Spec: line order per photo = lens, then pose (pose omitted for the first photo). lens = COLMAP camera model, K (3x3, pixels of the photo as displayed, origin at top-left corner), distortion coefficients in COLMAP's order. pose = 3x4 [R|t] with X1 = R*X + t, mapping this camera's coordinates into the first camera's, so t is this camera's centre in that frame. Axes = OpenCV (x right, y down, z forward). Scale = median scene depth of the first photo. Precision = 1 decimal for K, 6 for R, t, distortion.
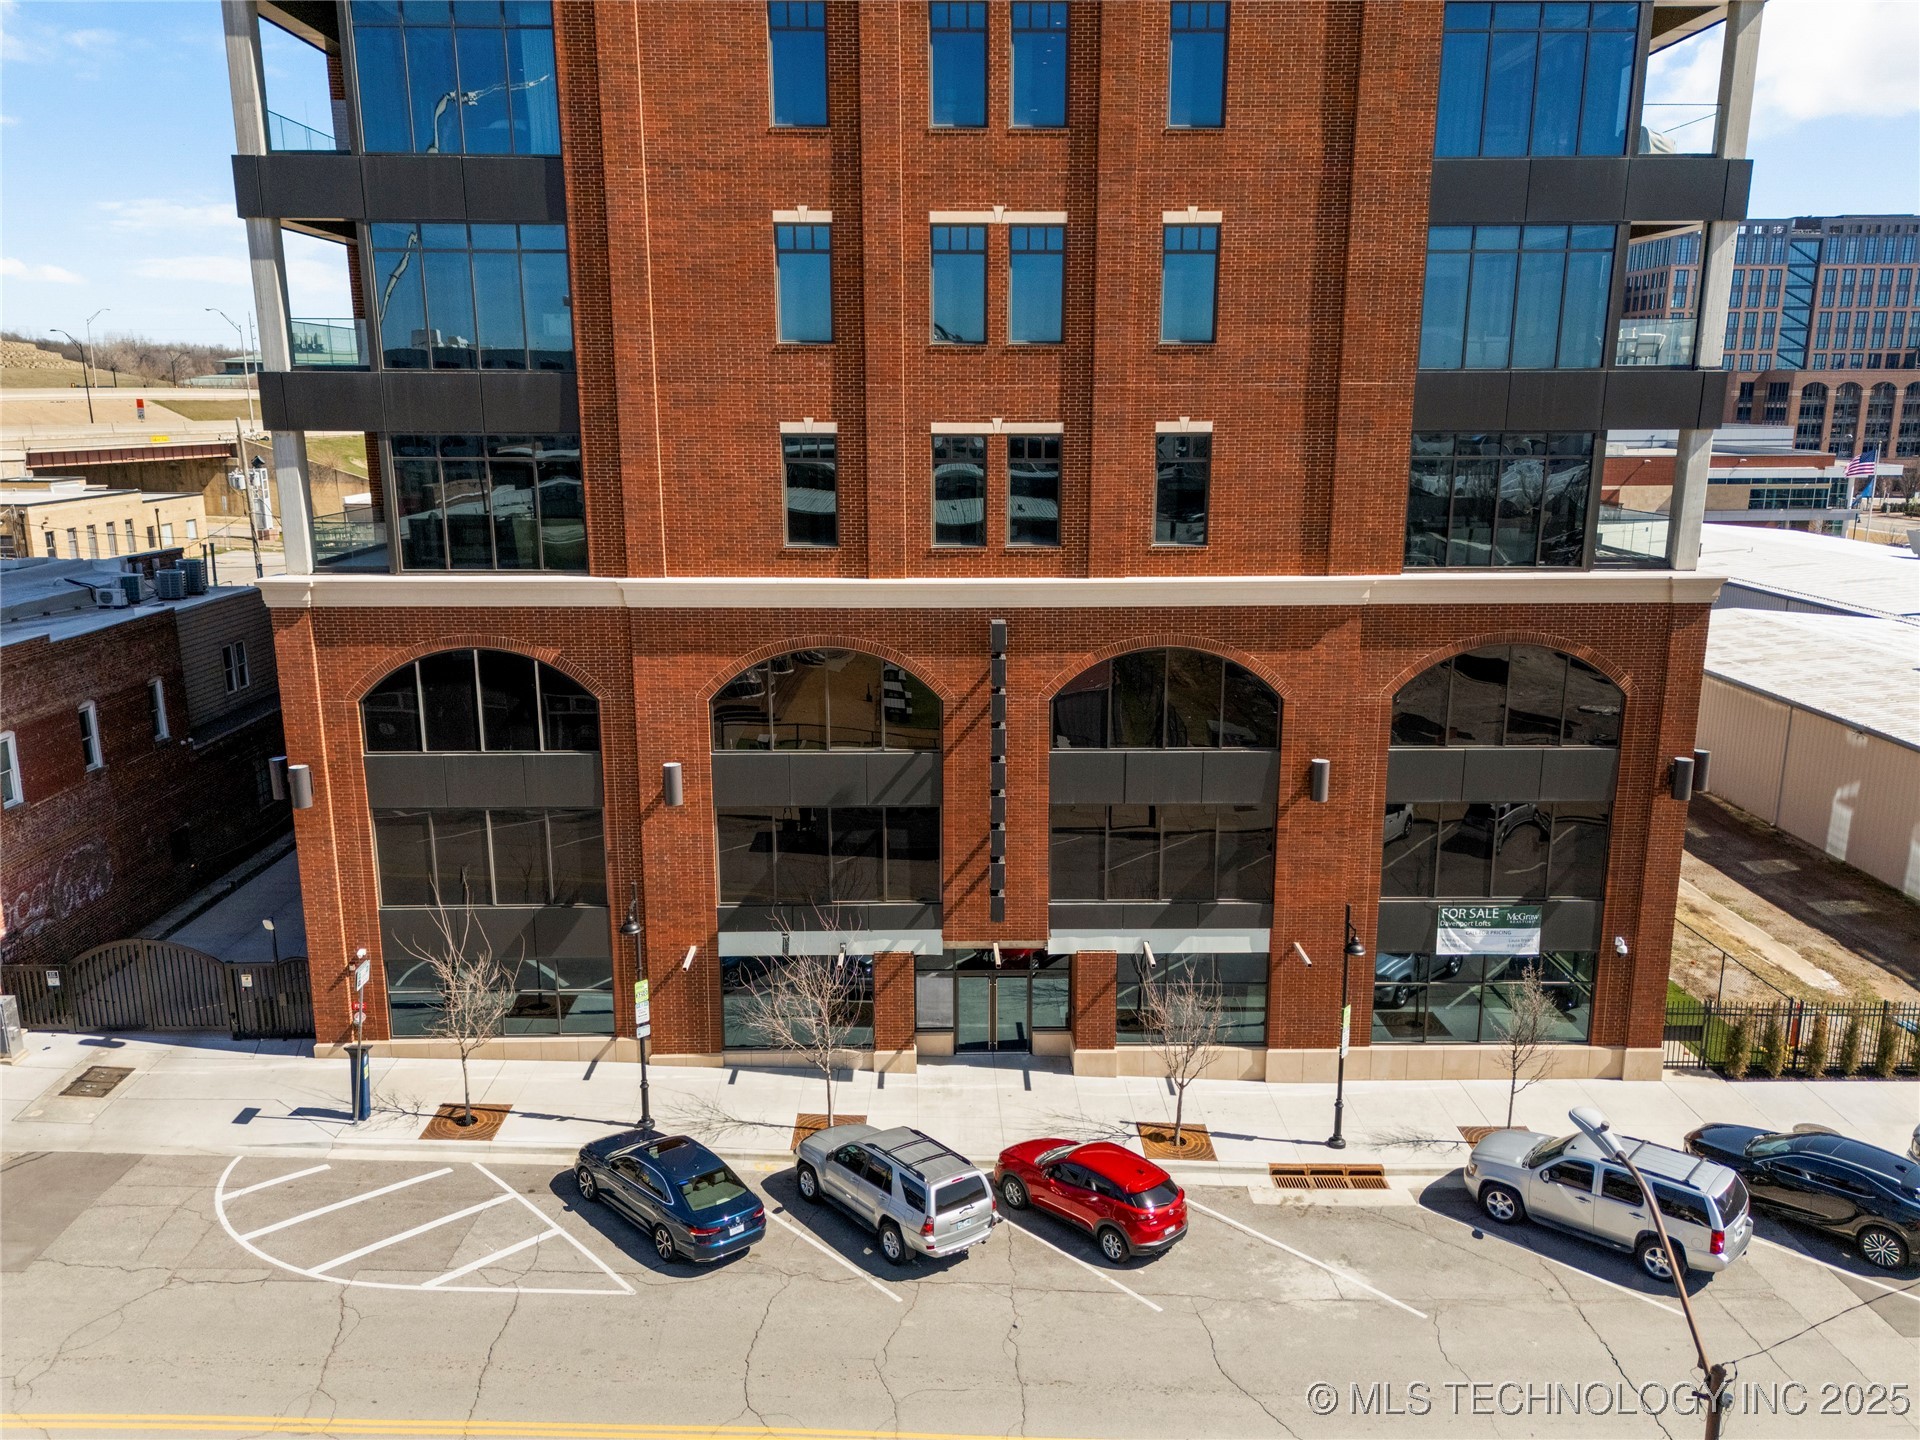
lens RADIAL K [[1430.0, 0, 967.3], [0, 1430.0, 724.1], [0, 0, 1]] dist [0.059547, -0.044158]
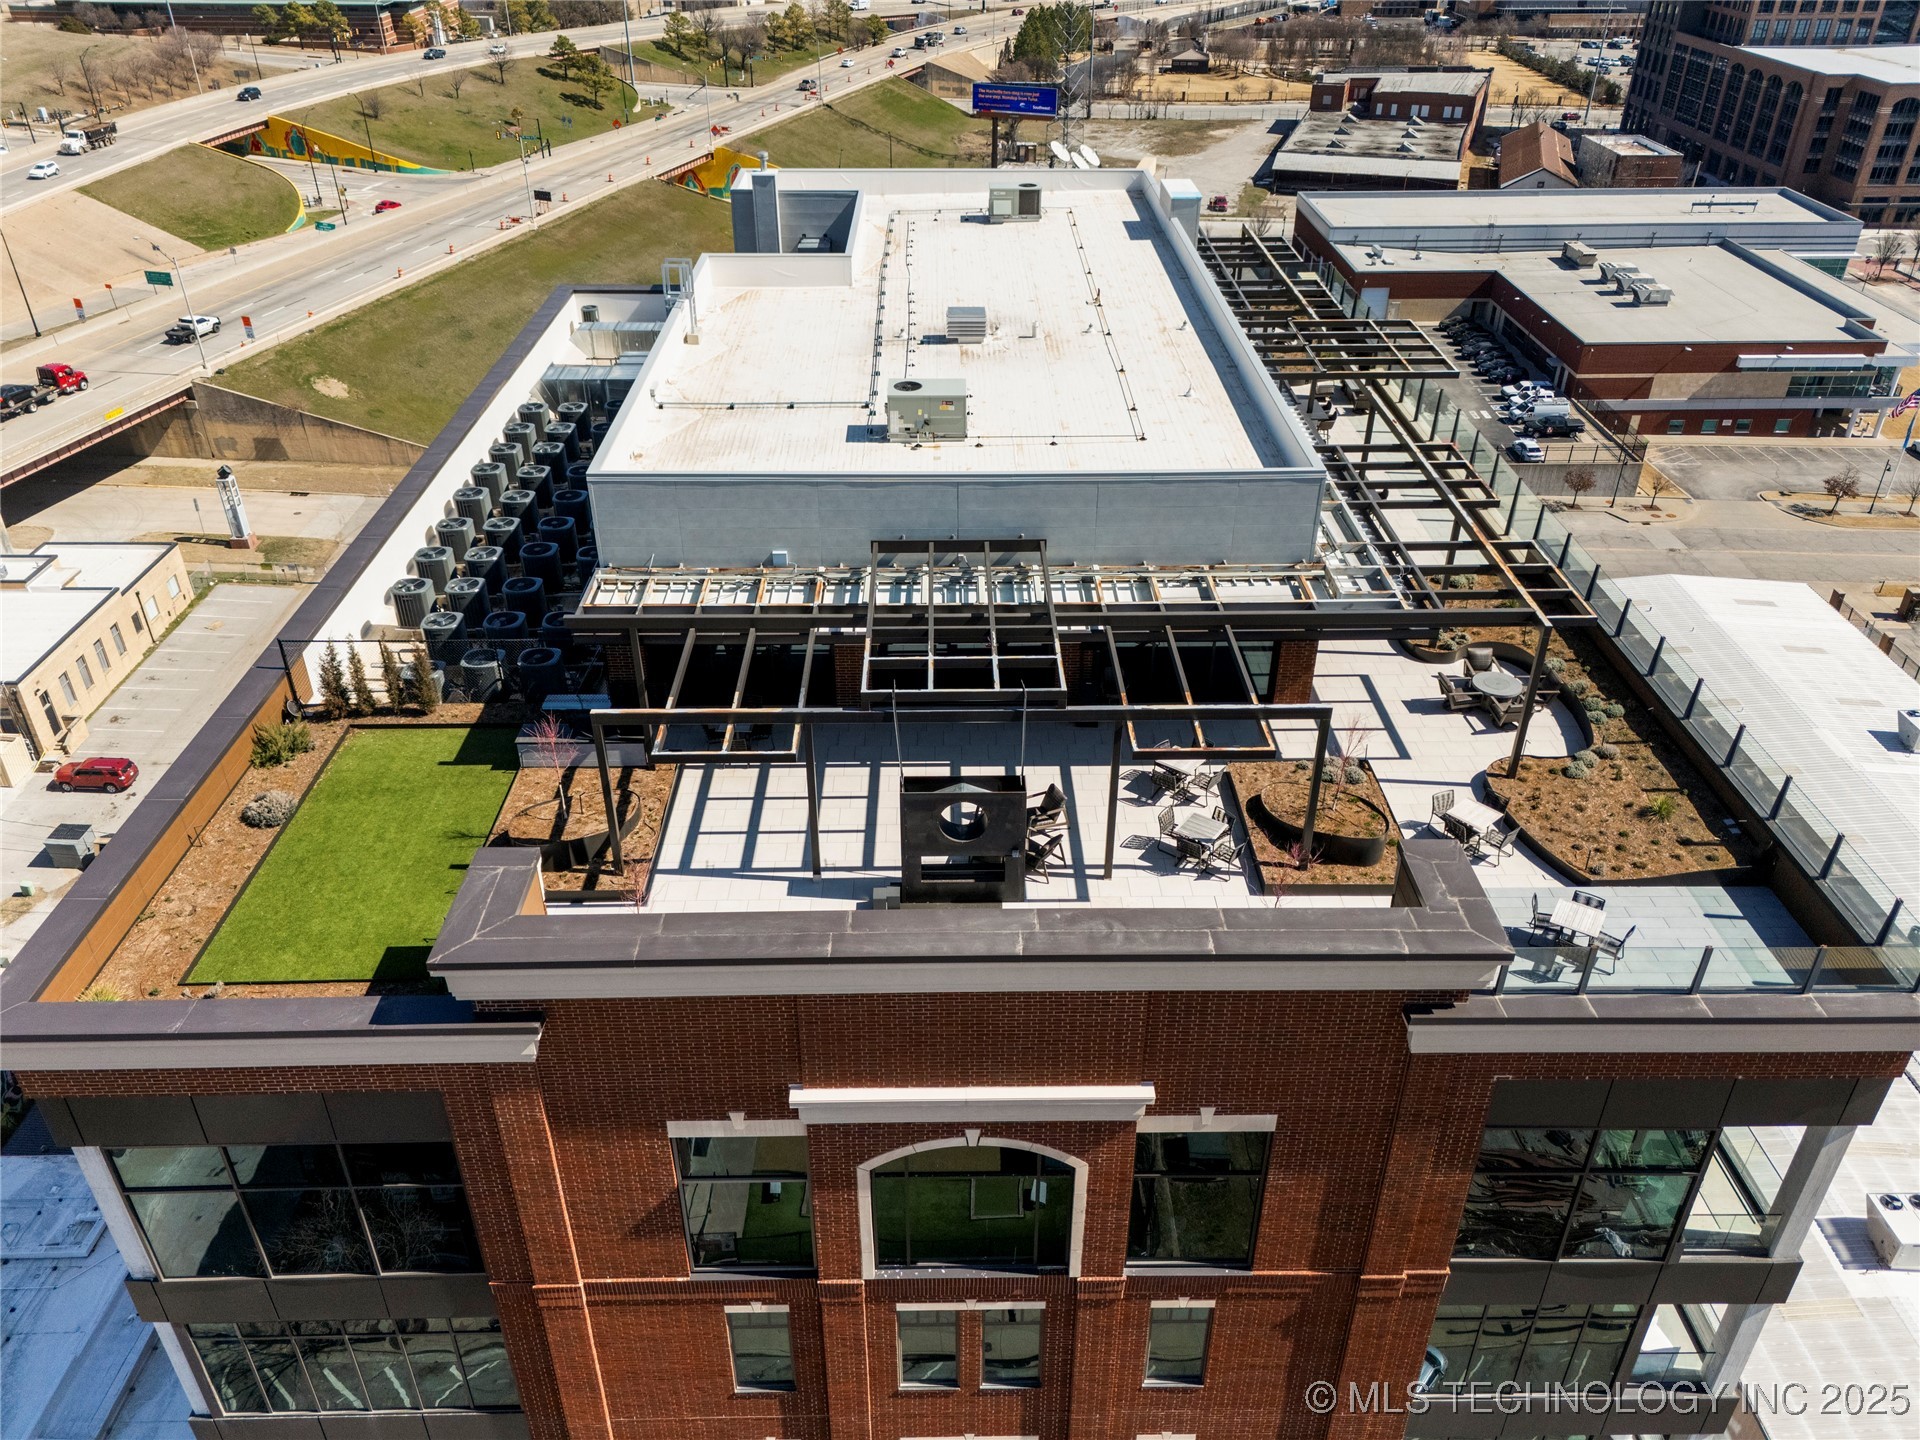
lens RADIAL K [[1430.0, 0, 967.3], [0, 1430.0, 724.1], [0, 0, 1]] dist [0.059547, -0.044158]
pose [[0.999996, 0.002902, -0.000619, 0.015493], [-0.002535, 0.943975, 0.330006, -1.263760], [0.001541, -0.330003, 0.943979, 0.141140]]
